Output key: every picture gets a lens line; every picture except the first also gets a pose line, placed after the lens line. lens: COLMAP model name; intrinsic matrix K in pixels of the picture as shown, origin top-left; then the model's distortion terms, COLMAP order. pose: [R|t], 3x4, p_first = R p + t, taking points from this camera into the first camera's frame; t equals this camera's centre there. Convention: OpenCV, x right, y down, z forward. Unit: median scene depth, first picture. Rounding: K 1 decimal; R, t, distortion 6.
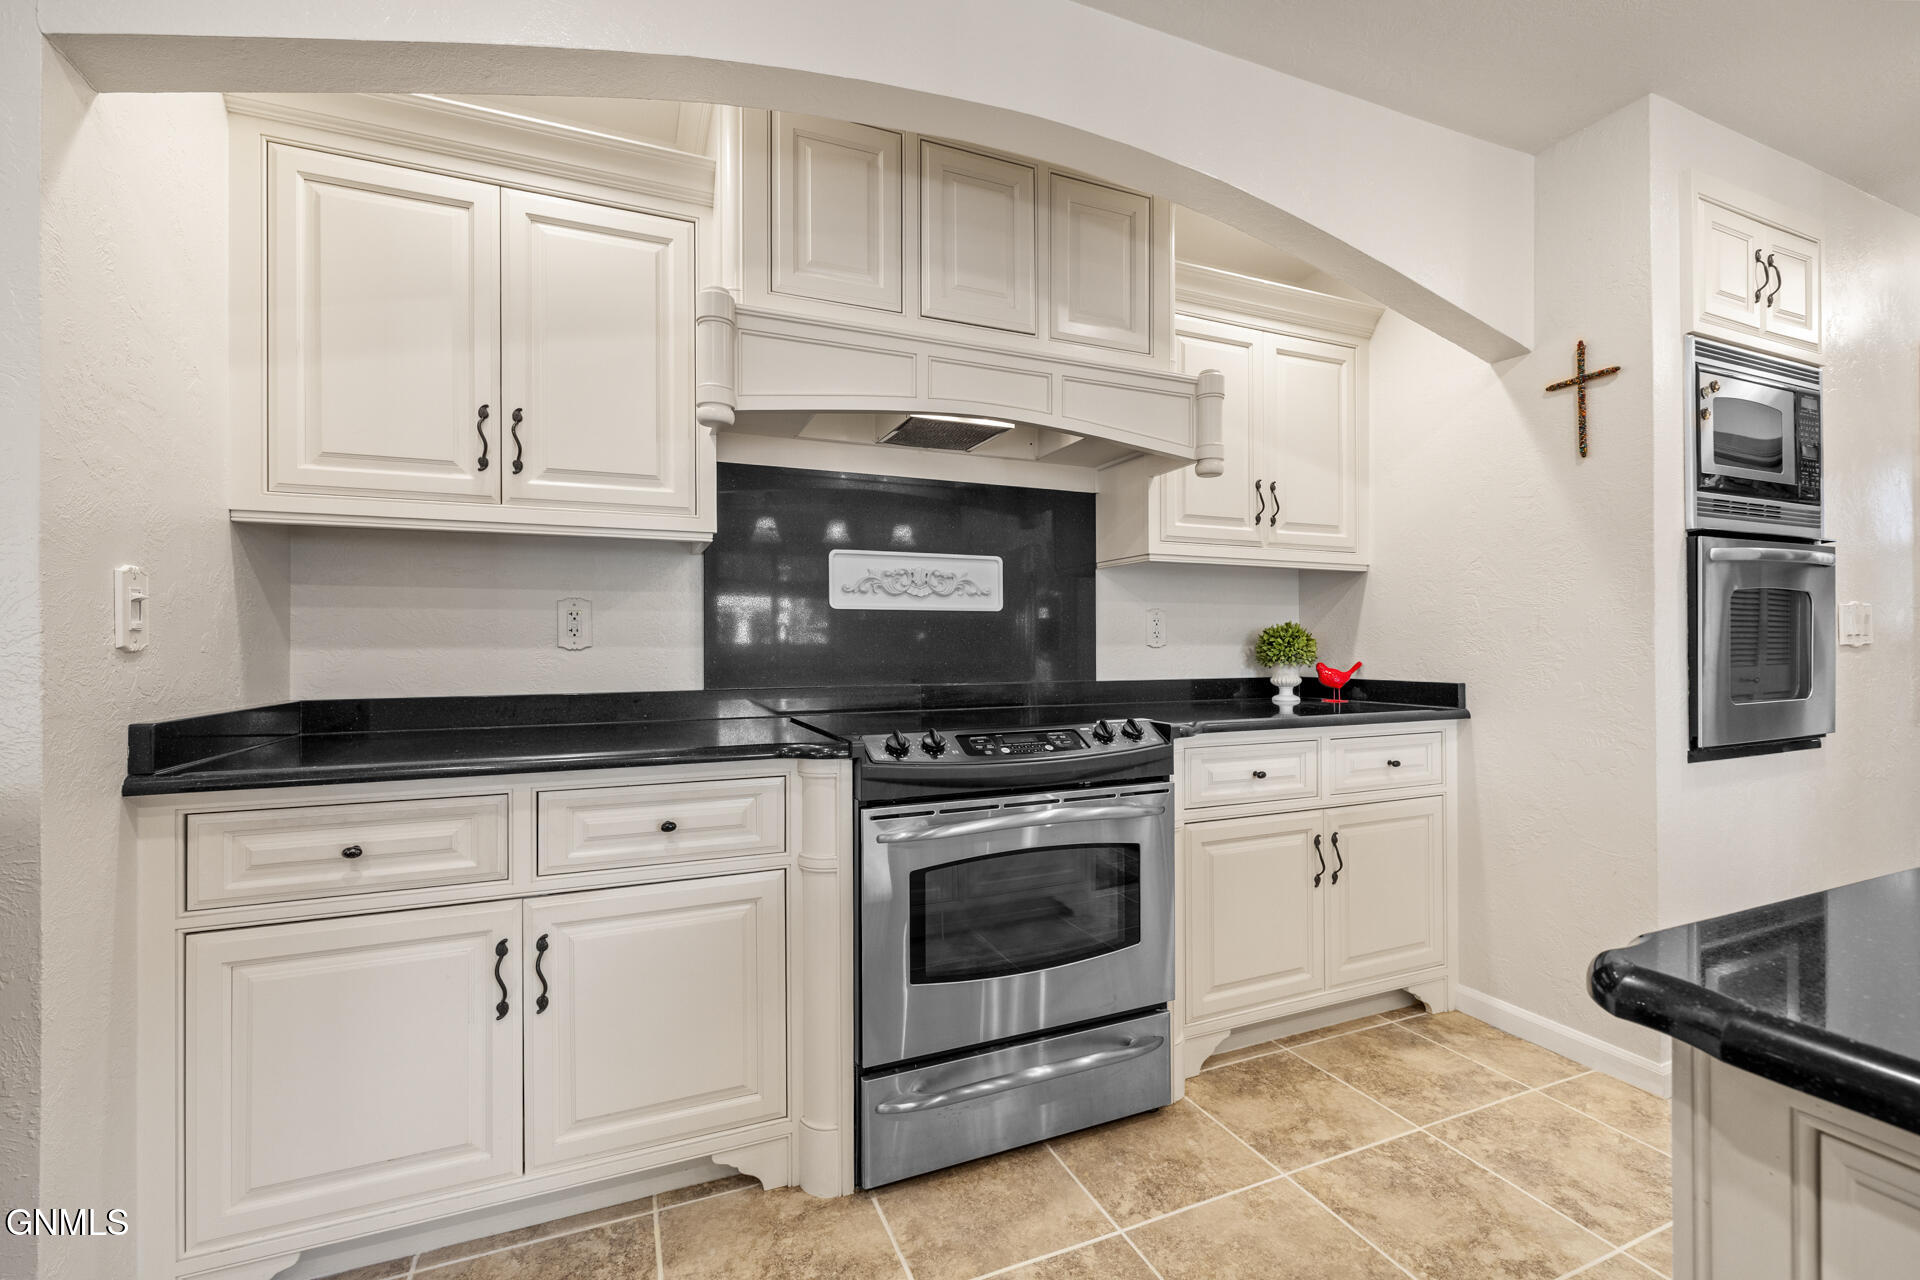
lens RADIAL K [[813.0, 0, 959.7], [0, 813.0, 642.2], [0, 0, 1]] dist [-0.001217, 0.000189]
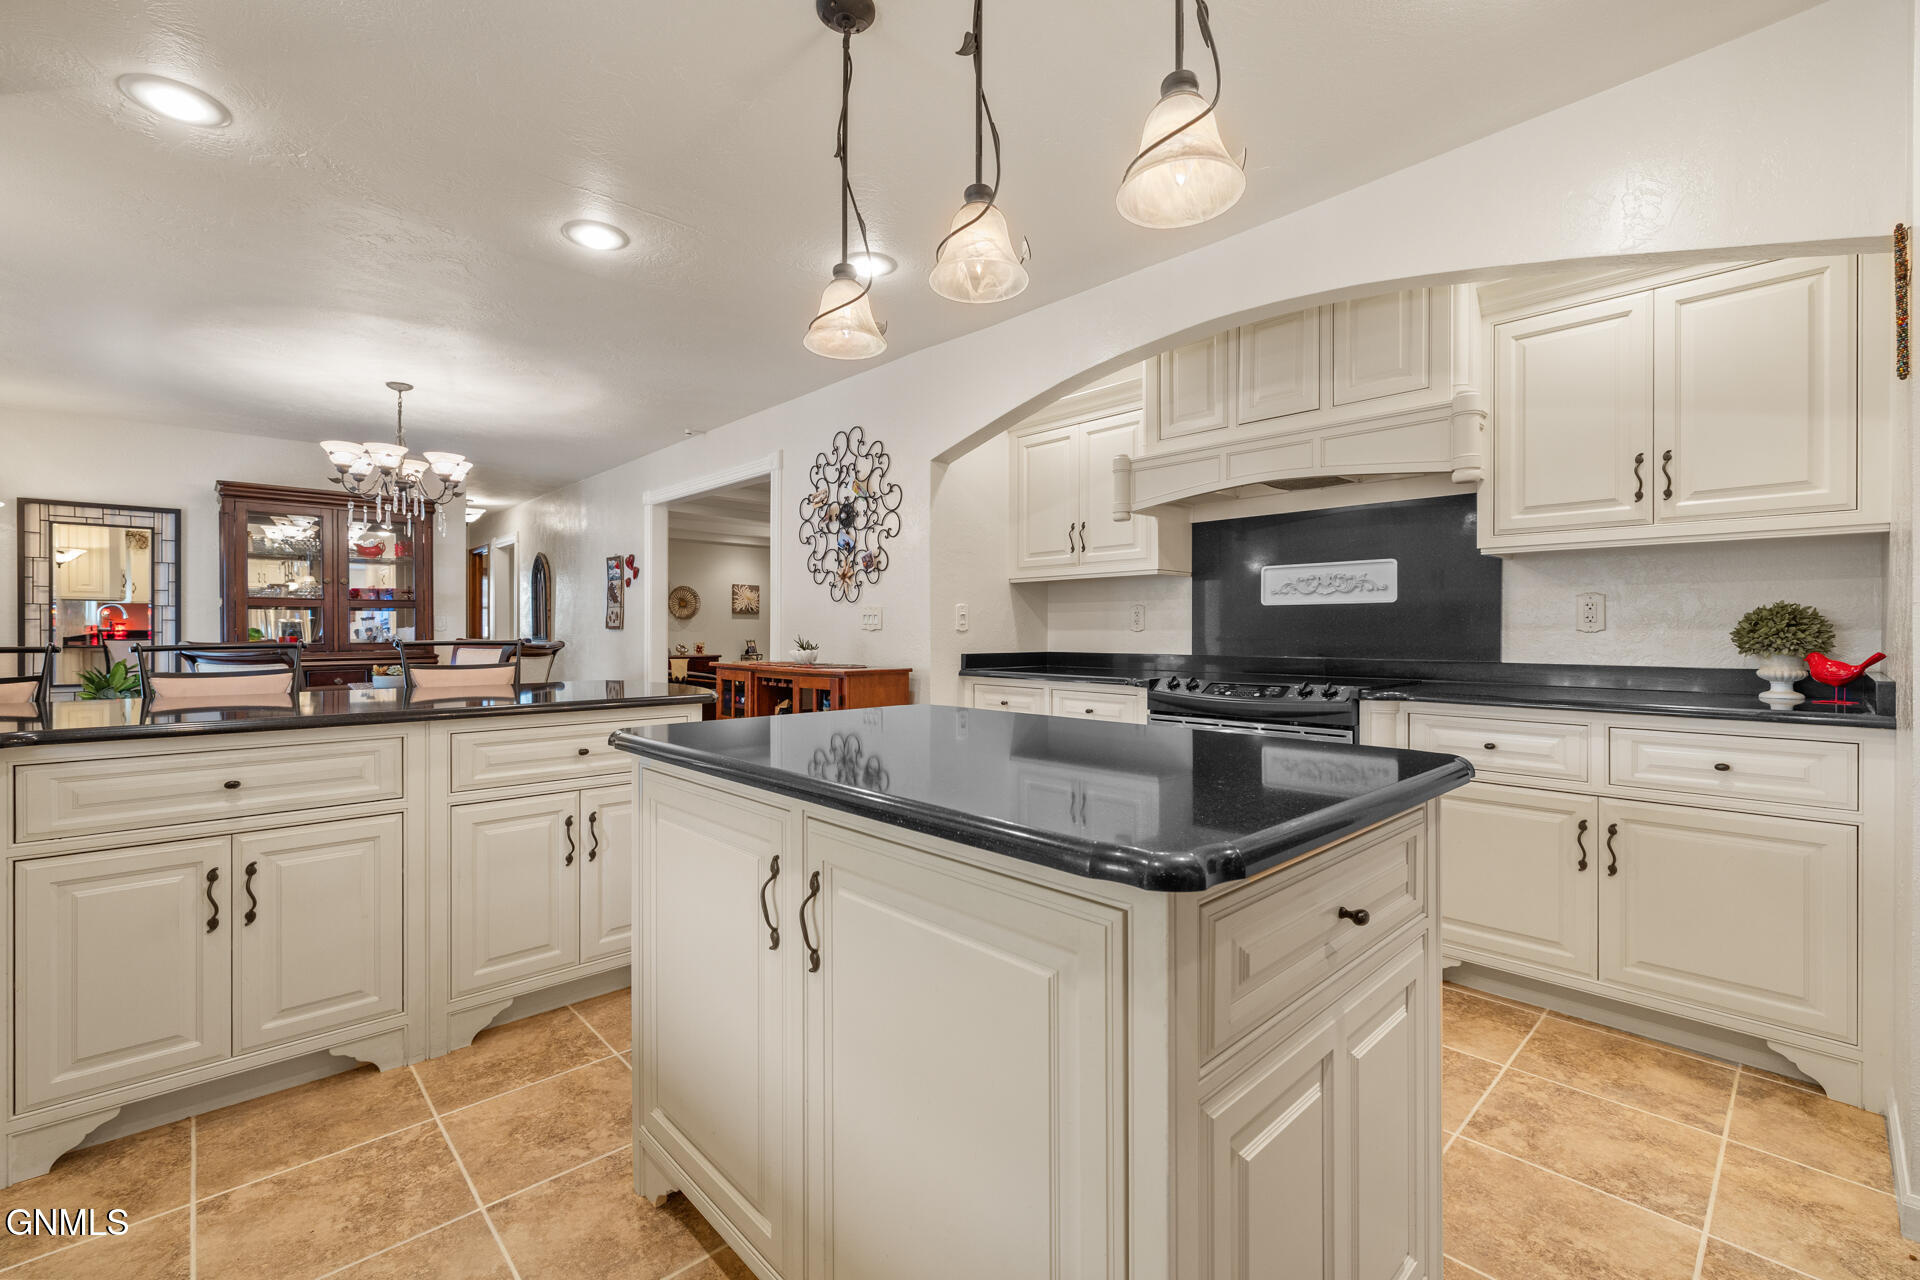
lens RADIAL K [[813.0, 0, 960.2], [0, 813.0, 633.2], [0, 0, 1]] dist [-0.001217, 0.000189]
pose [[0.345436, 0.008394, -0.938405, 1.210518], [0.005457, 0.999925, 0.010953, -0.009519], [0.938427, -0.008904, 0.345364, -0.072114]]
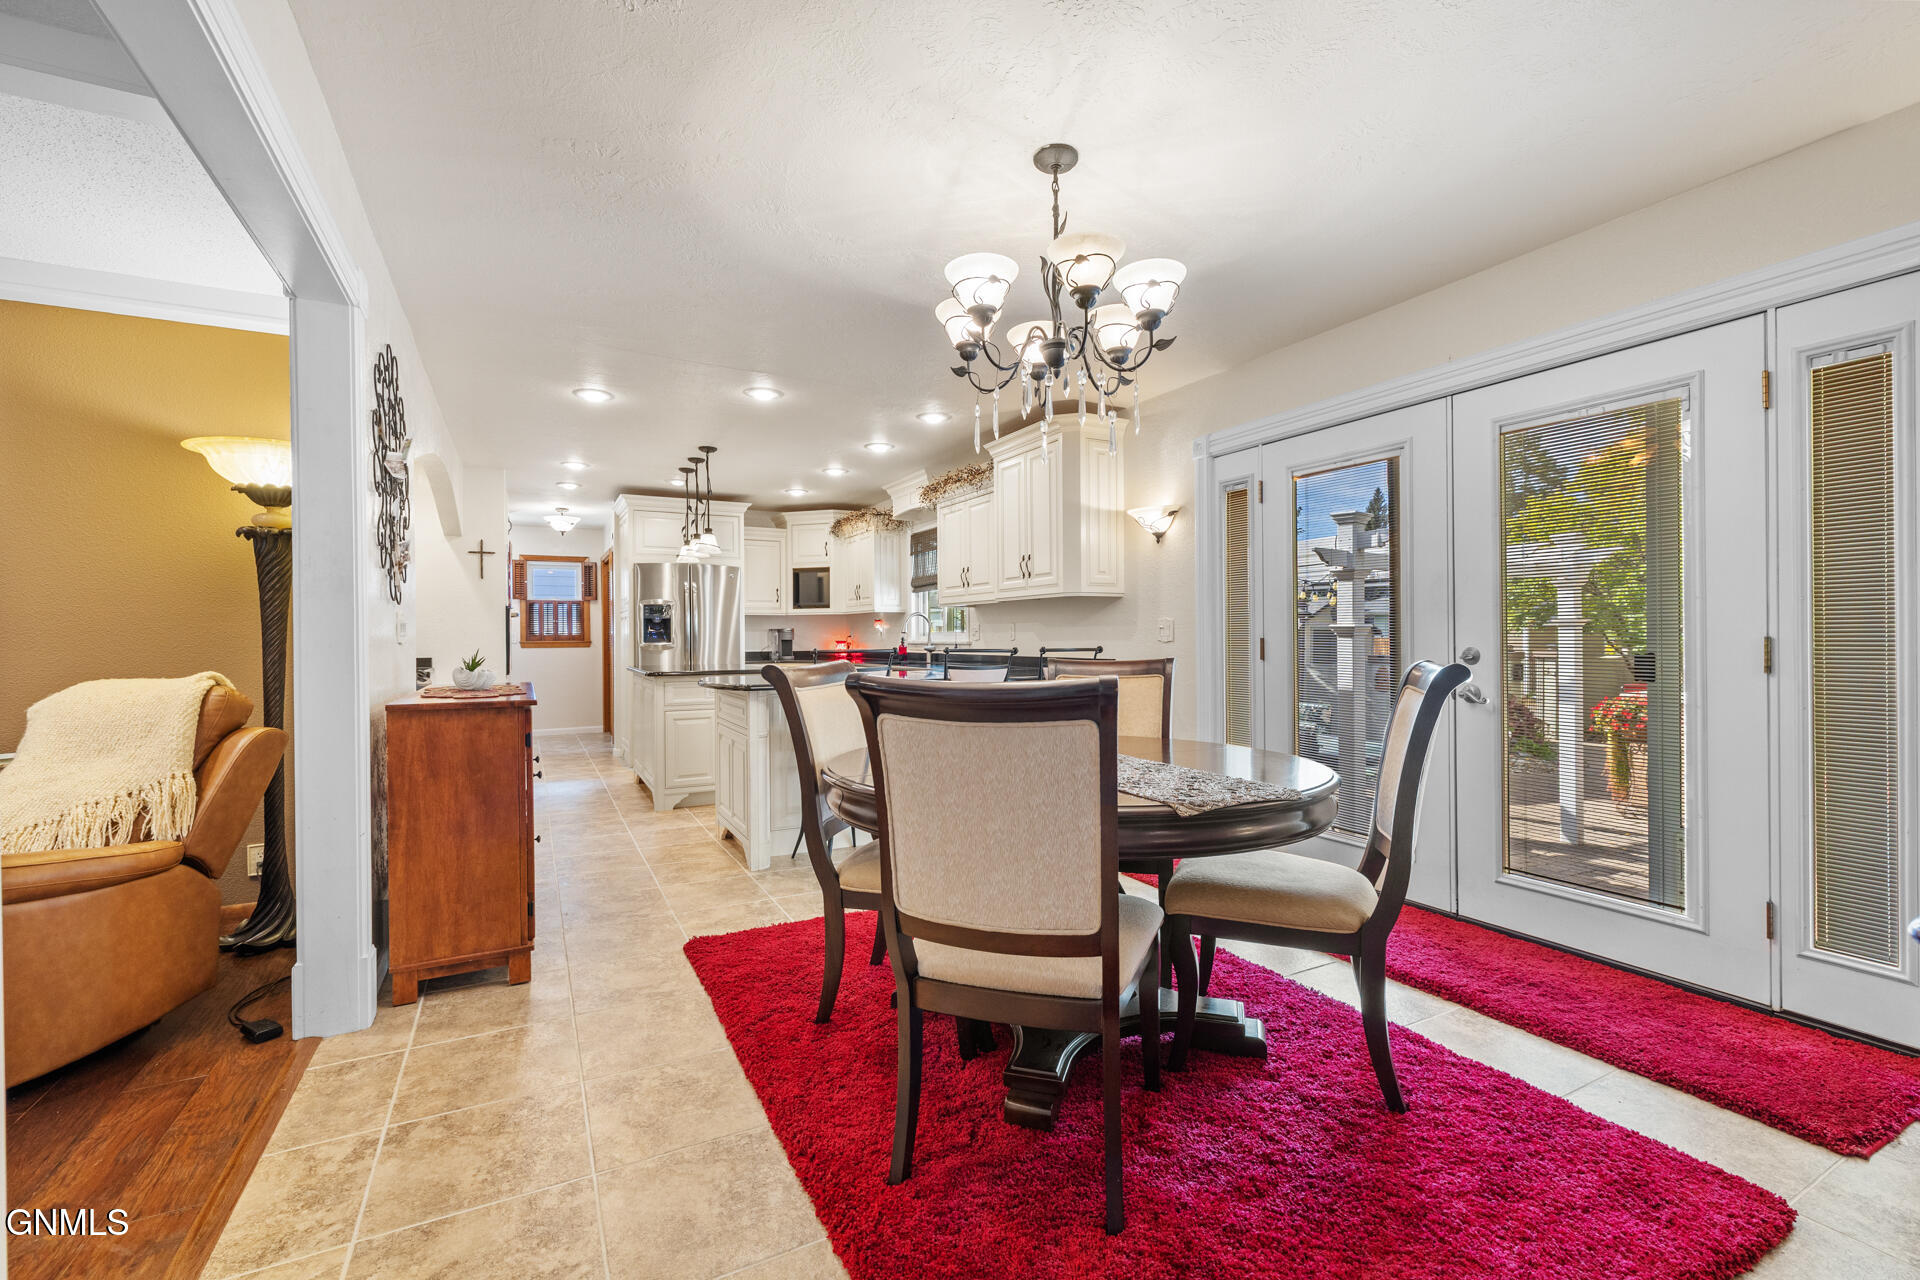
lens RADIAL K [[813.0, 0, 966.0], [0, 813.0, 642.4], [0, 0, 1]] dist [-0.001217, 0.000189]
pose [[-0.091919, -0.003054, 0.995762, -2.441575], [0.000213, 0.999995, 0.003086, -0.003829], [-0.995766, 0.000496, -0.091918, -0.508823]]
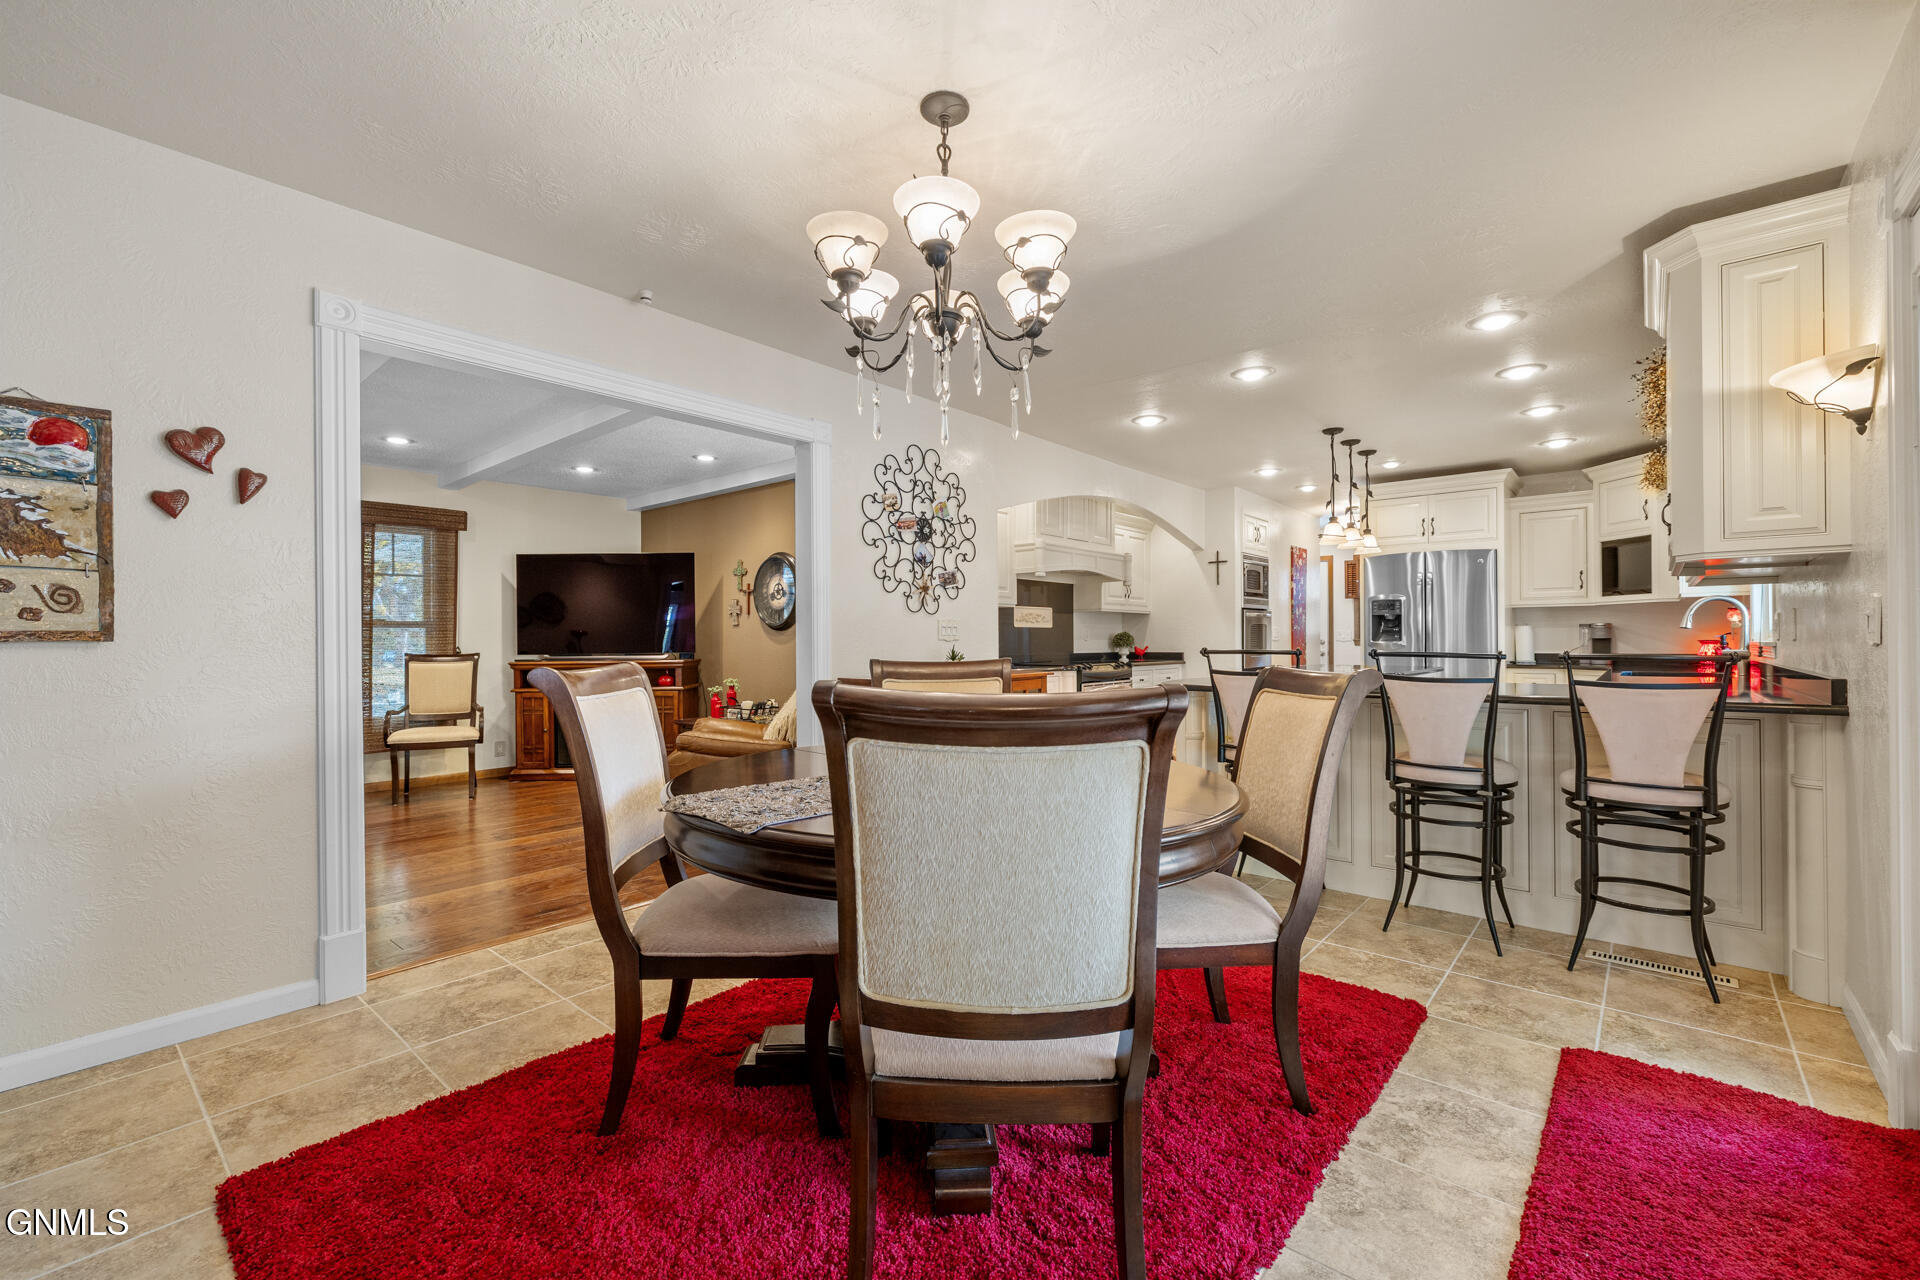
lens RADIAL K [[813.0, 0, 954.7], [0, 813.0, 630.2], [0, 0, 1]] dist [-0.001217, 0.000189]
pose [[0.896165, 0.005504, 0.443686, -1.796926], [-0.001612, 0.999957, -0.009150, -0.004483], [-0.443717, 0.007485, 0.896136, -1.622185]]
